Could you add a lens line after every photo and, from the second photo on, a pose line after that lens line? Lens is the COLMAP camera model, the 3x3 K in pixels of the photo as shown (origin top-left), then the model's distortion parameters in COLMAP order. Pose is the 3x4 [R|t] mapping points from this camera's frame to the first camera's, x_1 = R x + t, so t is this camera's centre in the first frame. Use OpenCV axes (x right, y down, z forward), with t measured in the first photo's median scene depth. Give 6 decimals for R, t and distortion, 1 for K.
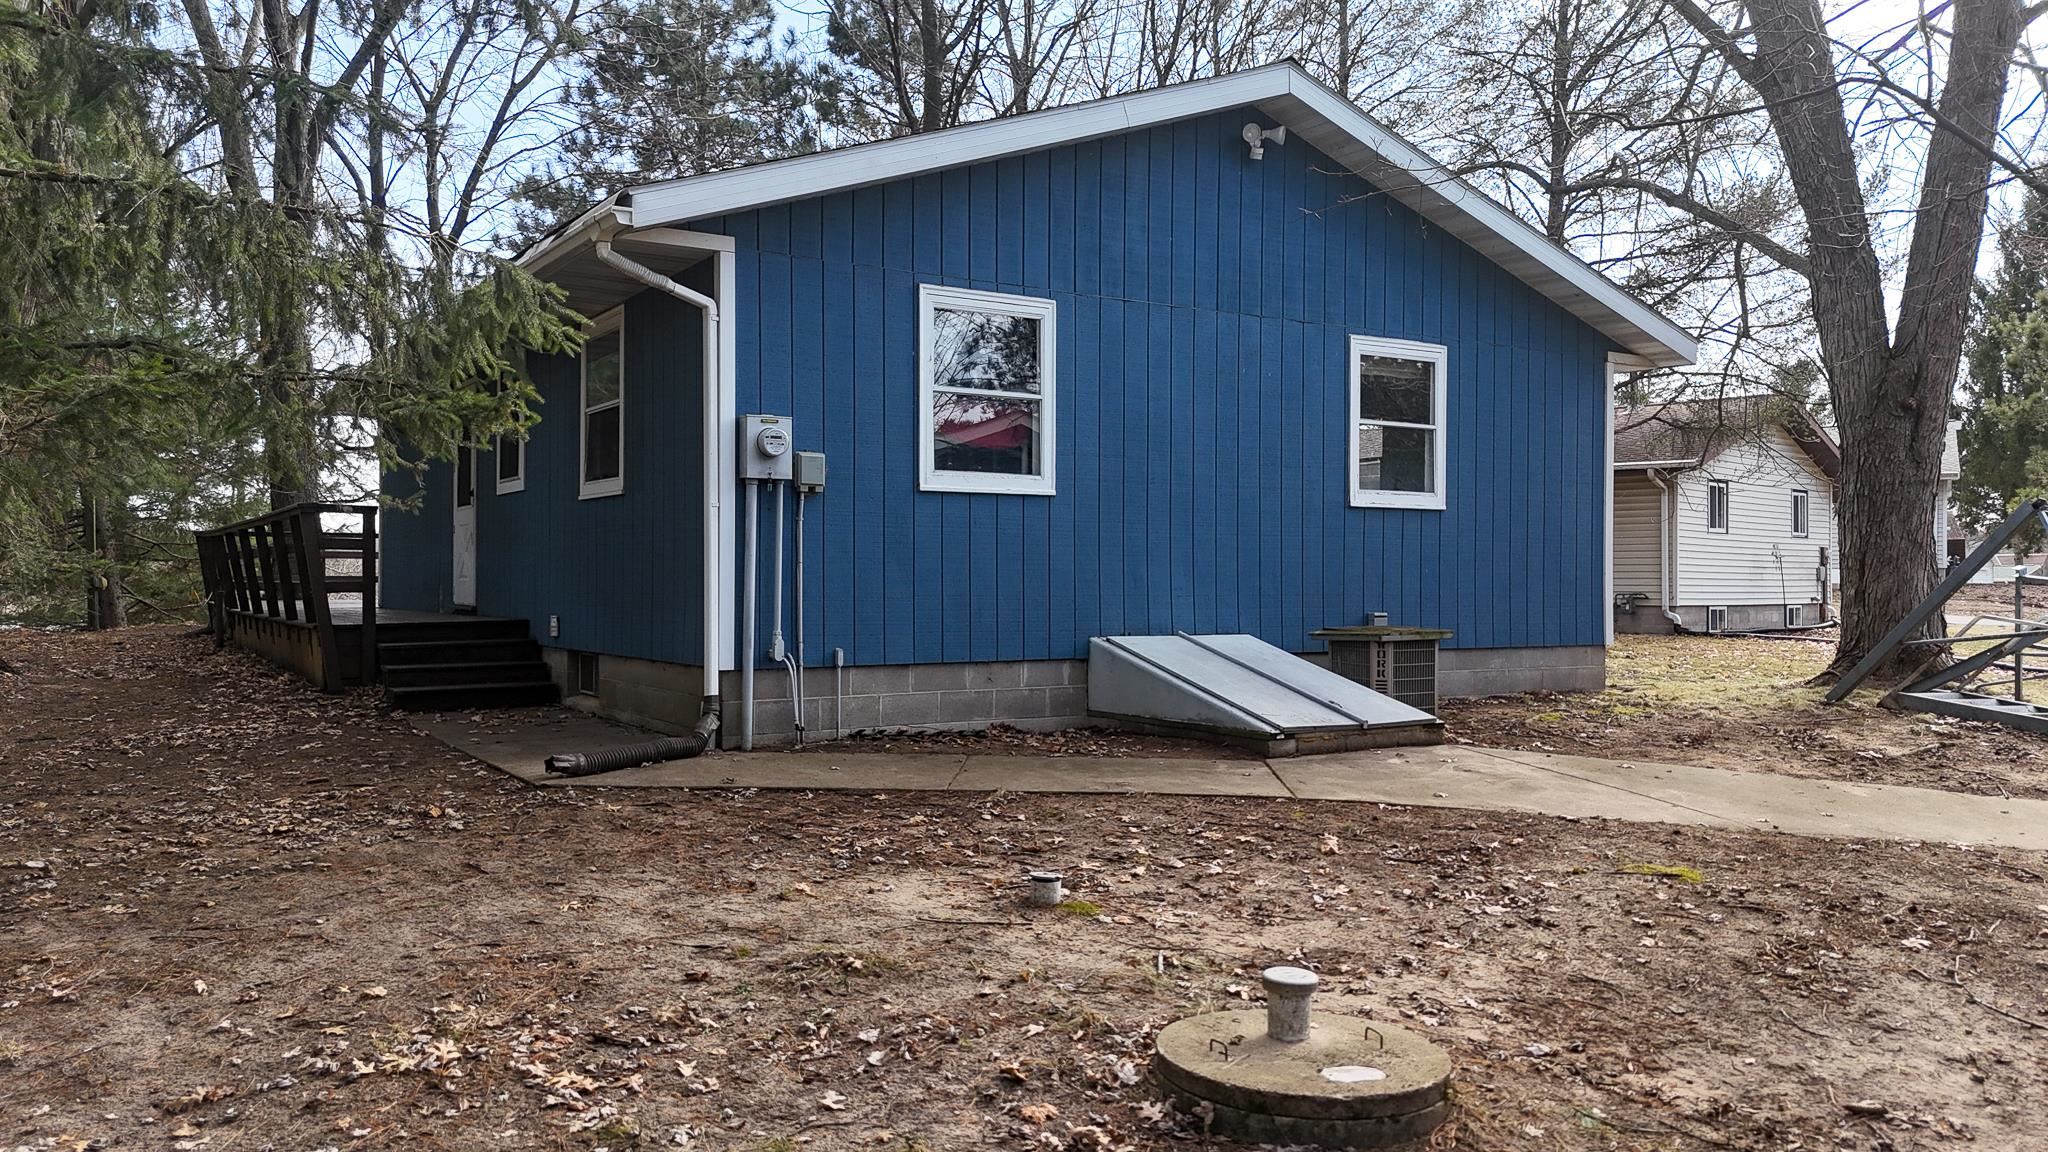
lens RADIAL K [[1527.2, 0, 1014.8], [0, 1527.2, 580.6], [0, 0, 1]] dist [0.063513, -0.060283]
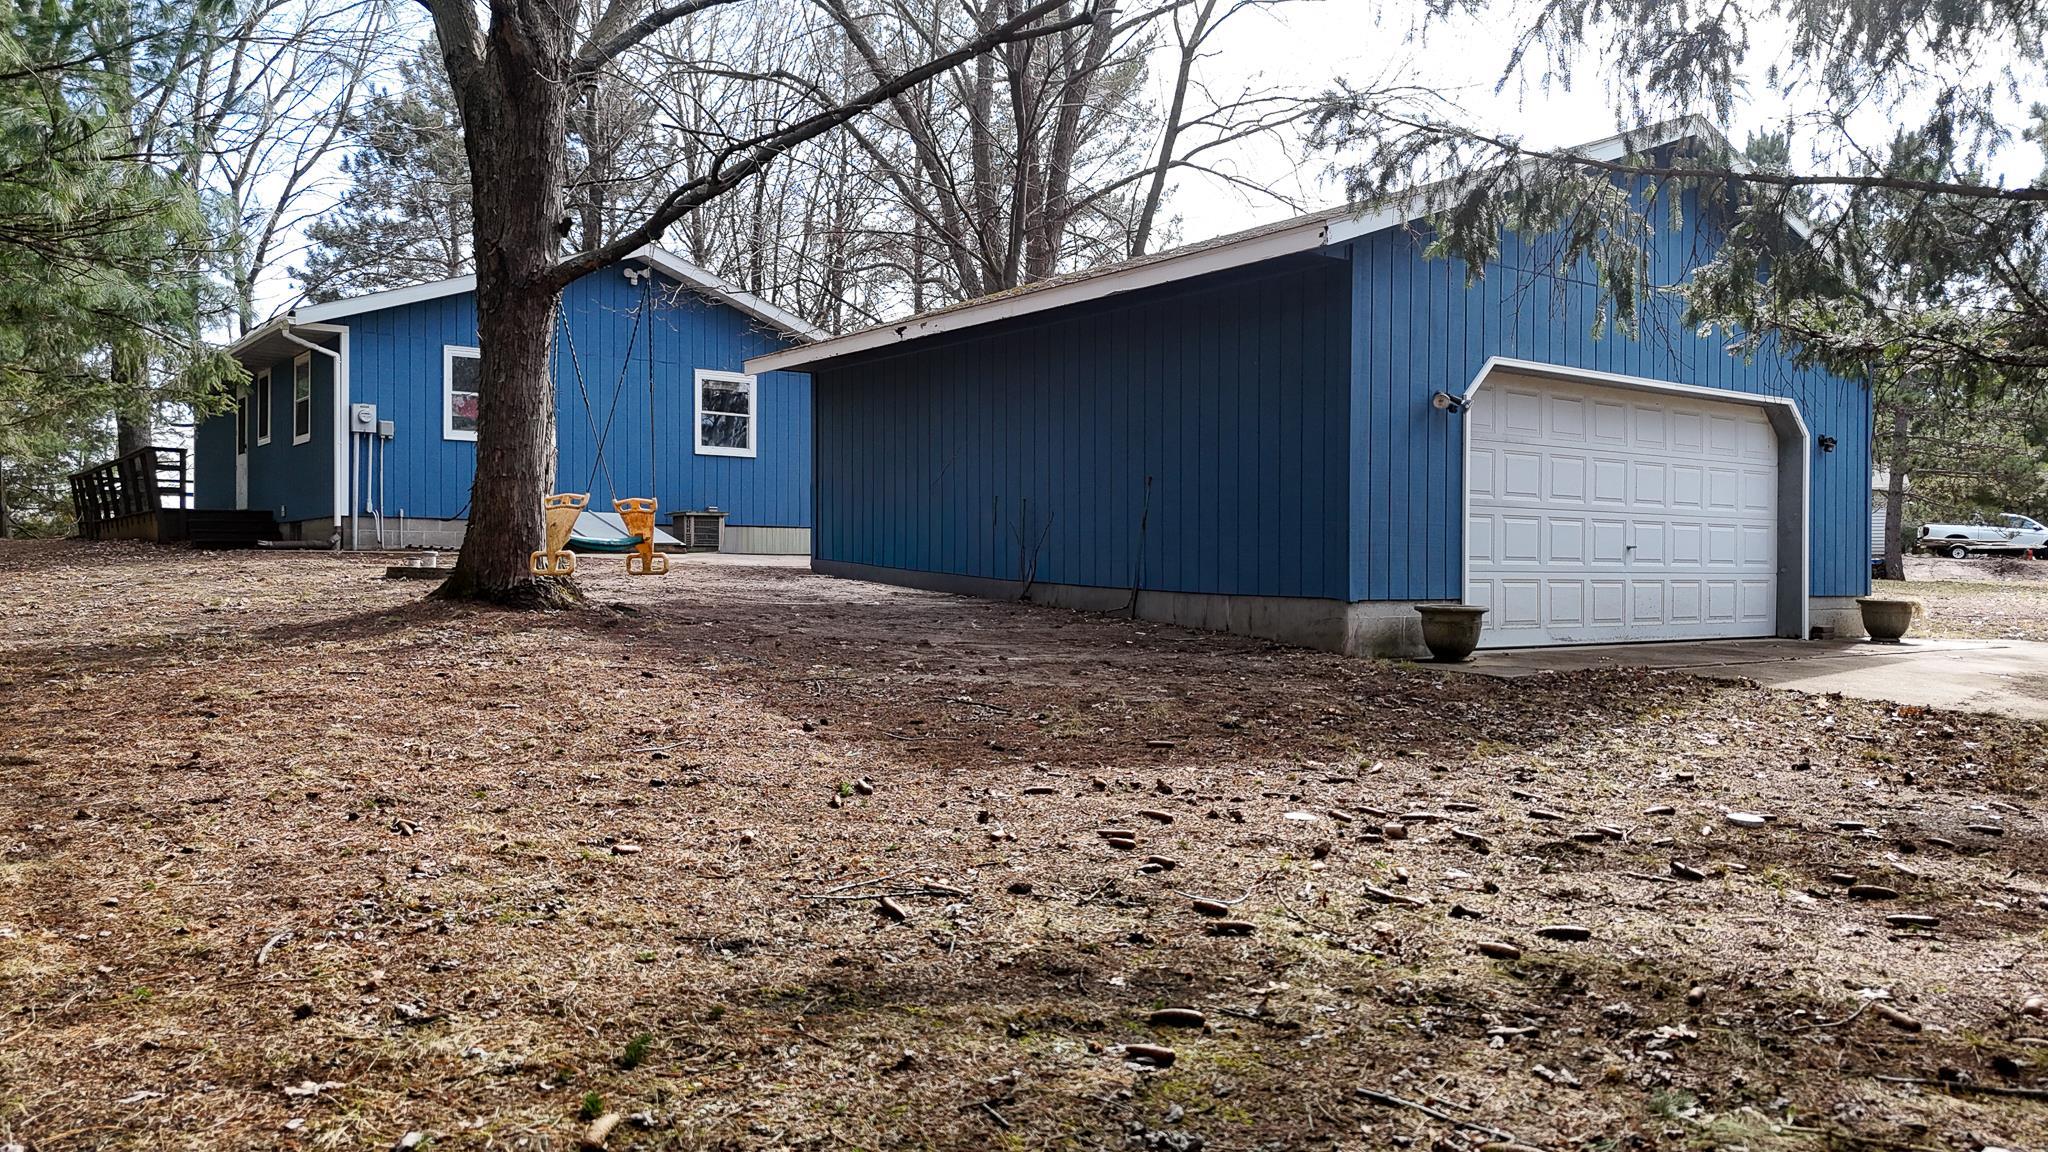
lens RADIAL K [[1527.2, 0, 1029.2], [0, 1527.2, 573.1], [0, 0, 1]] dist [0.063513, -0.060283]
pose [[0.995488, 0.000702, 0.094883, 0.452690], [-0.000563, 0.999999, -0.001500, 0.109126], [-0.094884, 0.001440, 0.995487, -1.030427]]
